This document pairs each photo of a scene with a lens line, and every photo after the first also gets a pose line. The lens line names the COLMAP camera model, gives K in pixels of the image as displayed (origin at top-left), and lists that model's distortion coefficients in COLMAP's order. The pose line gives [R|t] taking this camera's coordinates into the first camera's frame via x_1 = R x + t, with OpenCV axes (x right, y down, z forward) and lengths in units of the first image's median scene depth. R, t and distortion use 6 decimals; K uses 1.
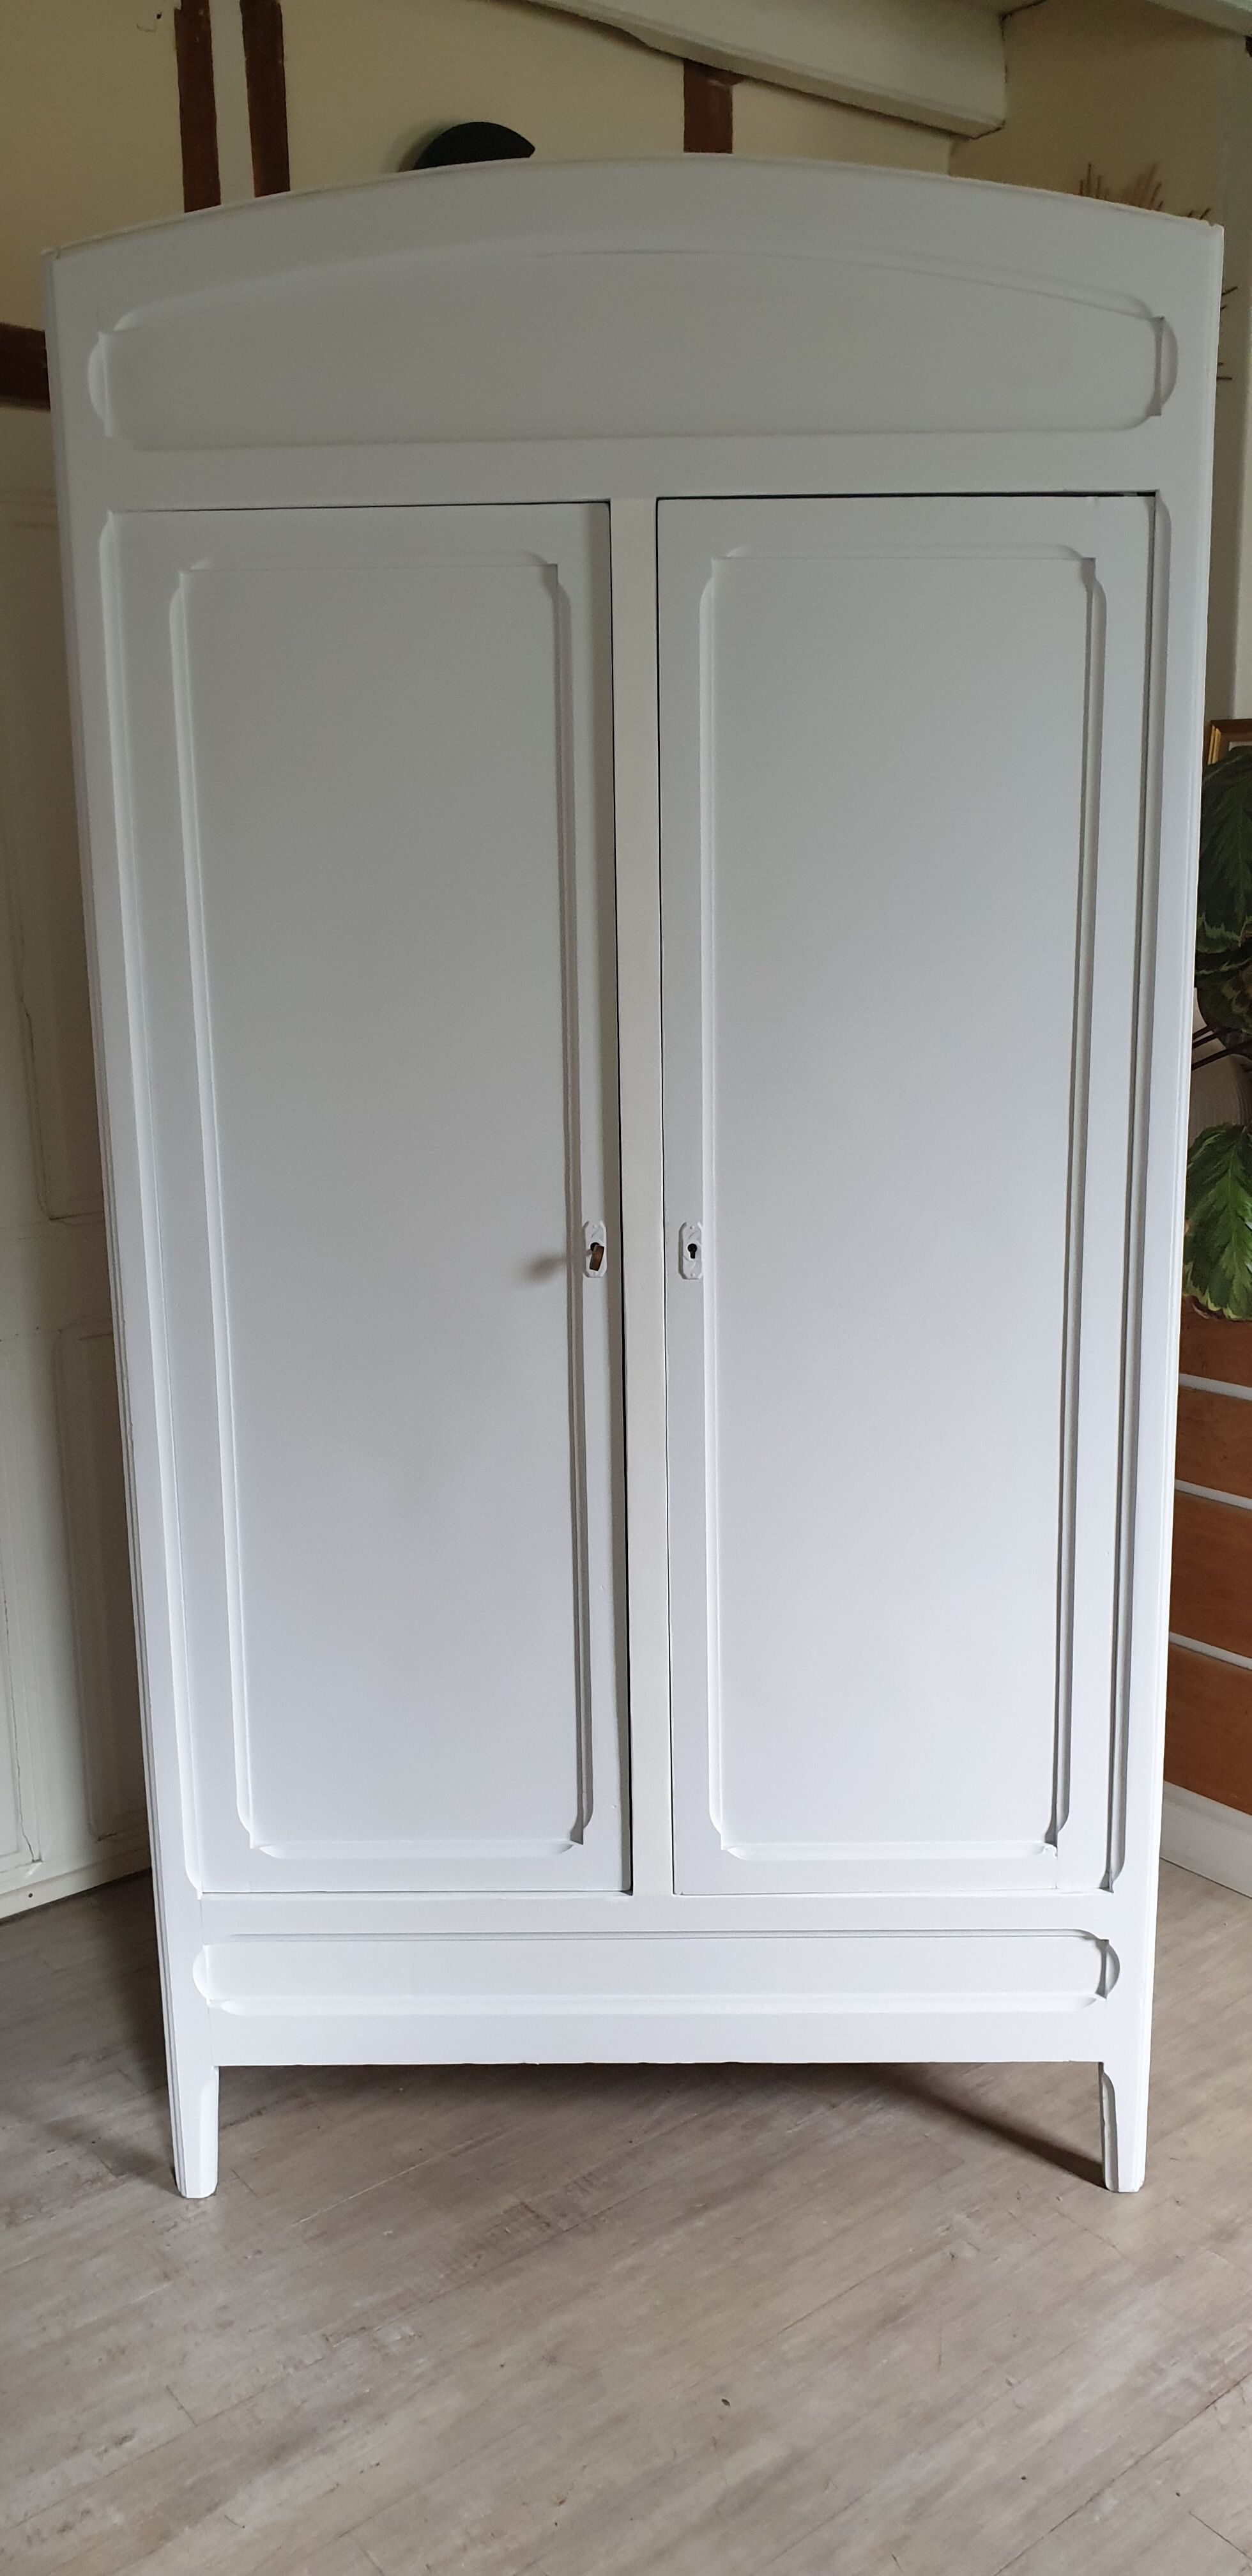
lens RADIAL K [[1994.8, 0, 635.3], [0, 1994.8, 1285.7], [0, 0, 1]] dist [-0.008297, 0.049473]
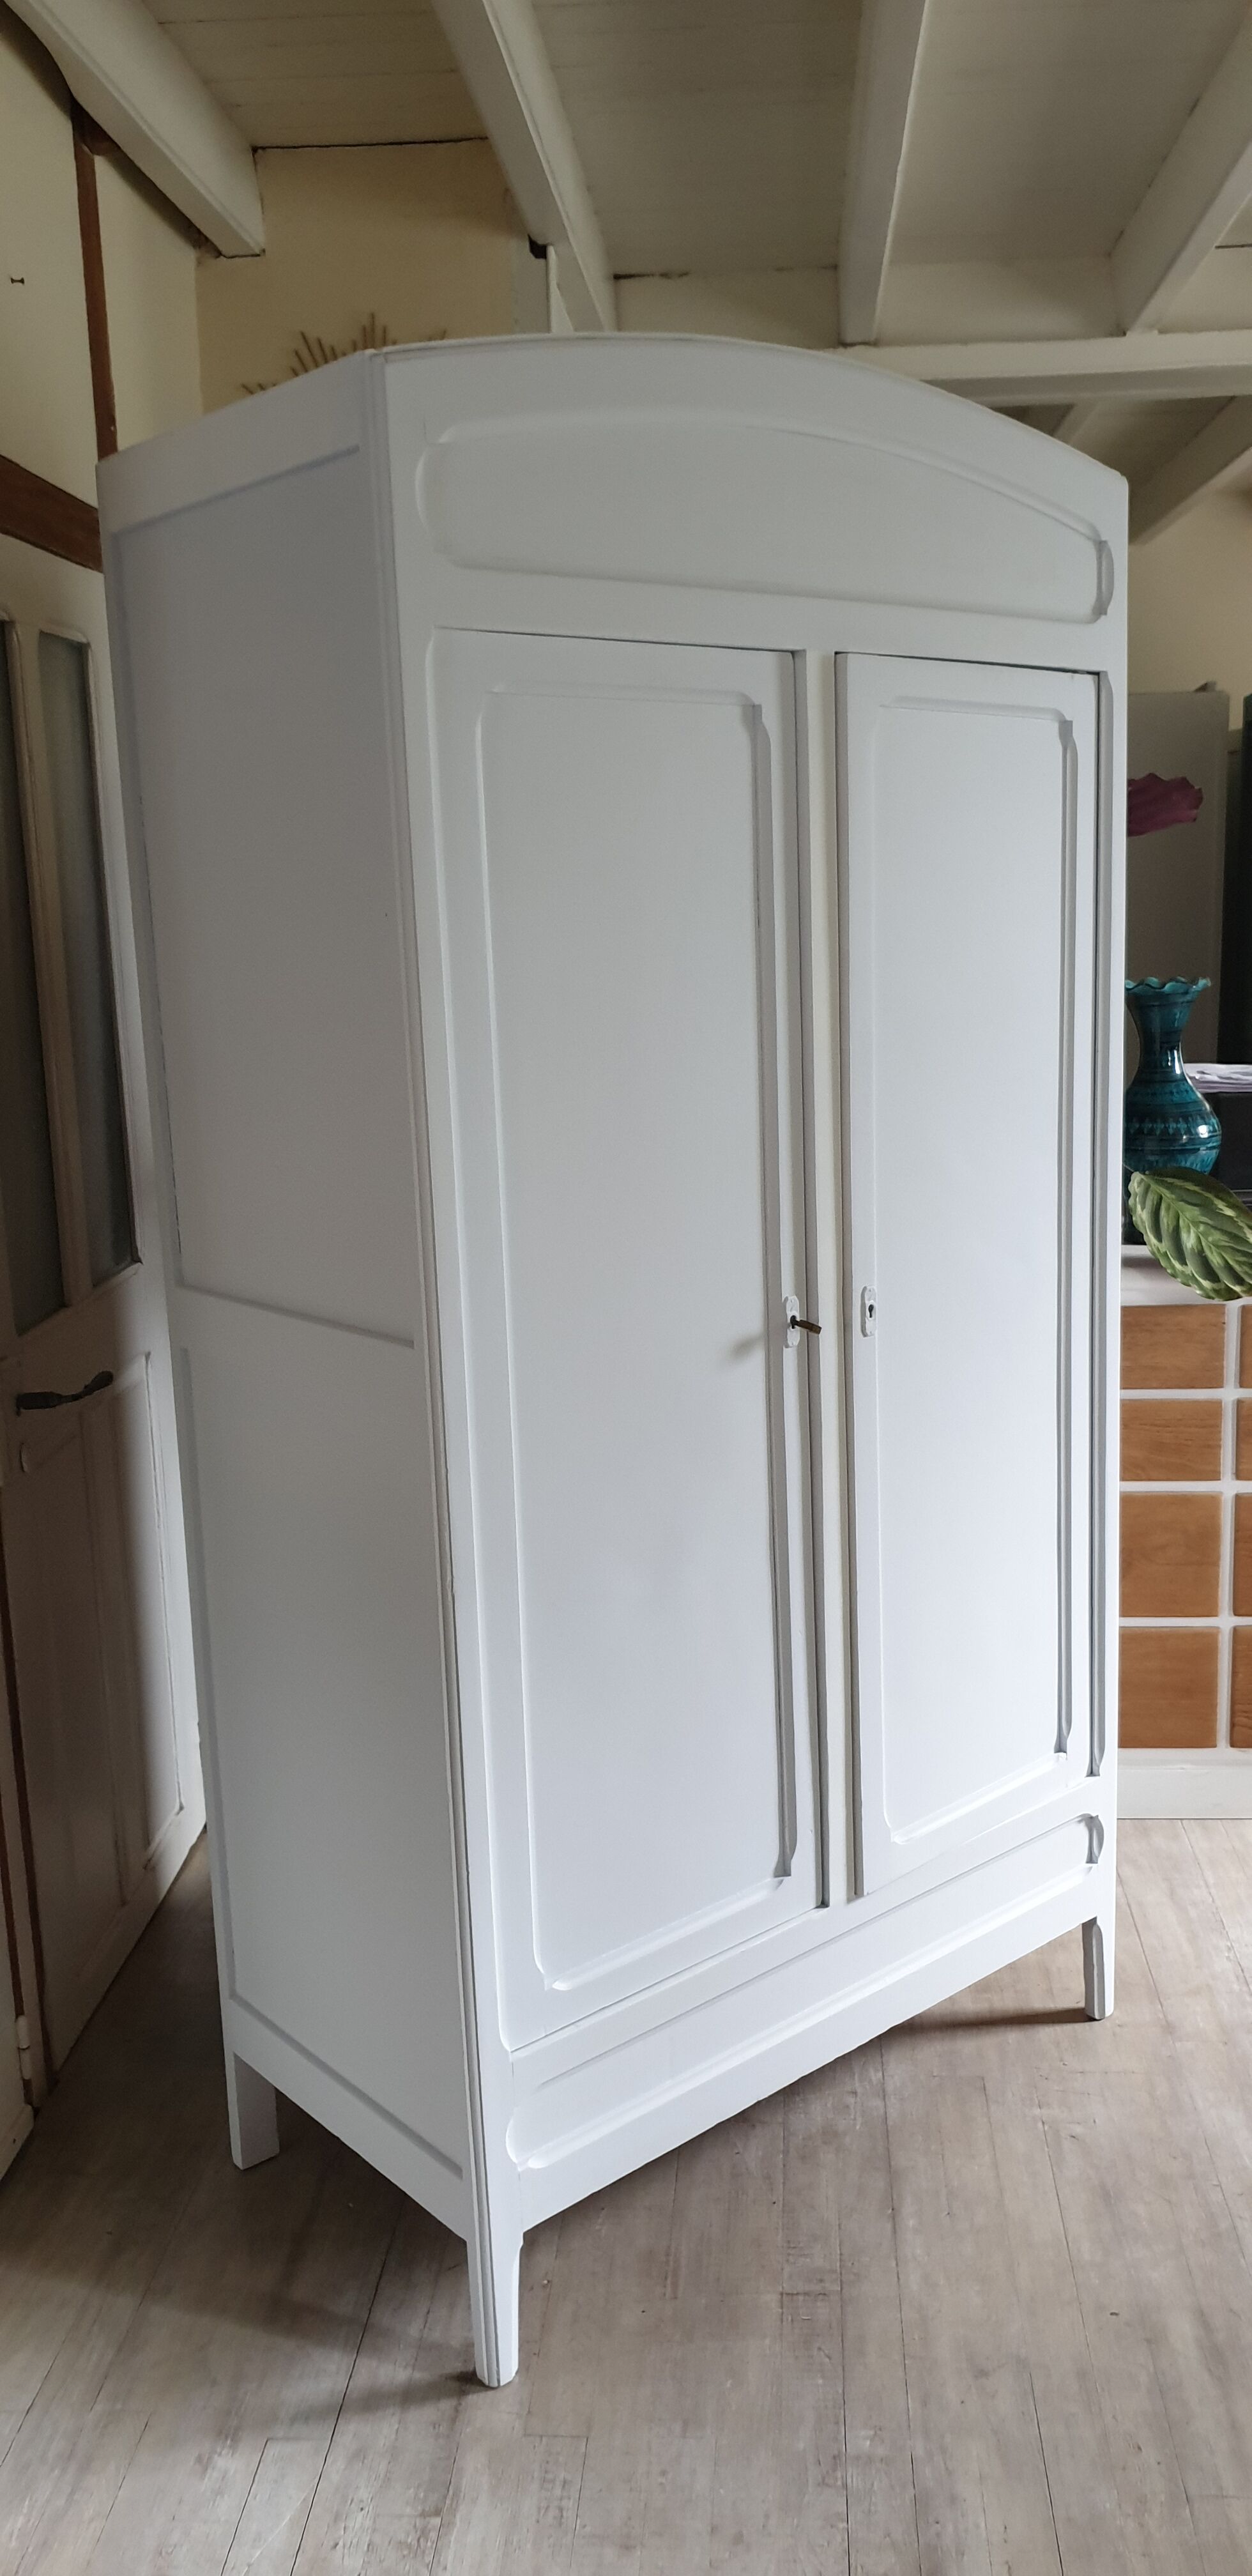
lens RADIAL K [[1994.8, 0, 636.8], [0, 1994.8, 1305.7], [0, 0, 1]] dist [-0.008297, 0.049473]
pose [[0.686105, -0.151019, 0.711655, -0.839170], [0.173033, 0.984020, 0.041997, -0.097830], [-0.706626, 0.094325, 0.701273, 0.330480]]
